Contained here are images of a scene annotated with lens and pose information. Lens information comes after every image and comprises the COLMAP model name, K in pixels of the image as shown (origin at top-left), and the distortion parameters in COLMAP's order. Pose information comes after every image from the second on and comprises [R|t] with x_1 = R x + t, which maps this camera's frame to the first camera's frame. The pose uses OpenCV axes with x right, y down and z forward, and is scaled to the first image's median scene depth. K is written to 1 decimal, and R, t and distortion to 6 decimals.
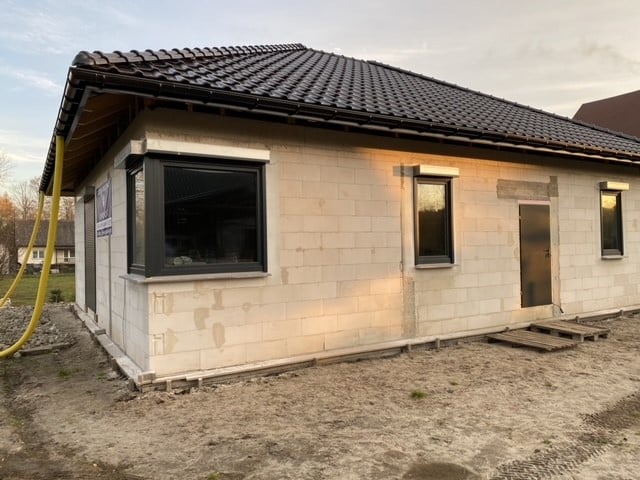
lens RADIAL K [[493.9, 0, 321.0], [0, 493.9, 240.5], [0, 0, 1]] dist [0.028641, -0.036513]
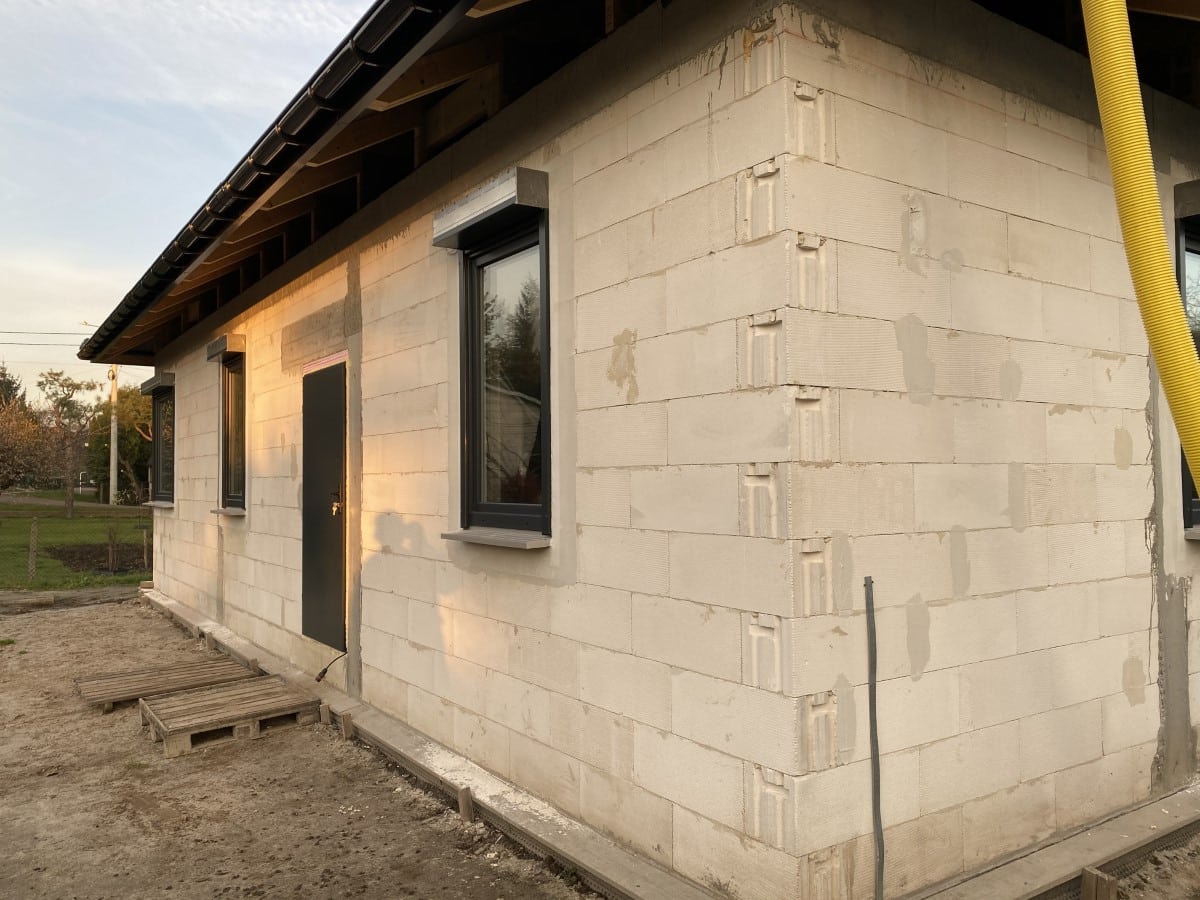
lens RADIAL K [[926.1, 0, 583.8], [0, 926.1, 457.9], [0, 0, 1]] dist [0.028641, -0.036513]
pose [[0.044615, -0.007198, -0.998978, 1.797299], [0.014684, 0.999871, -0.006548, 0.002941], [0.998896, -0.014377, 0.044715, 1.849042]]
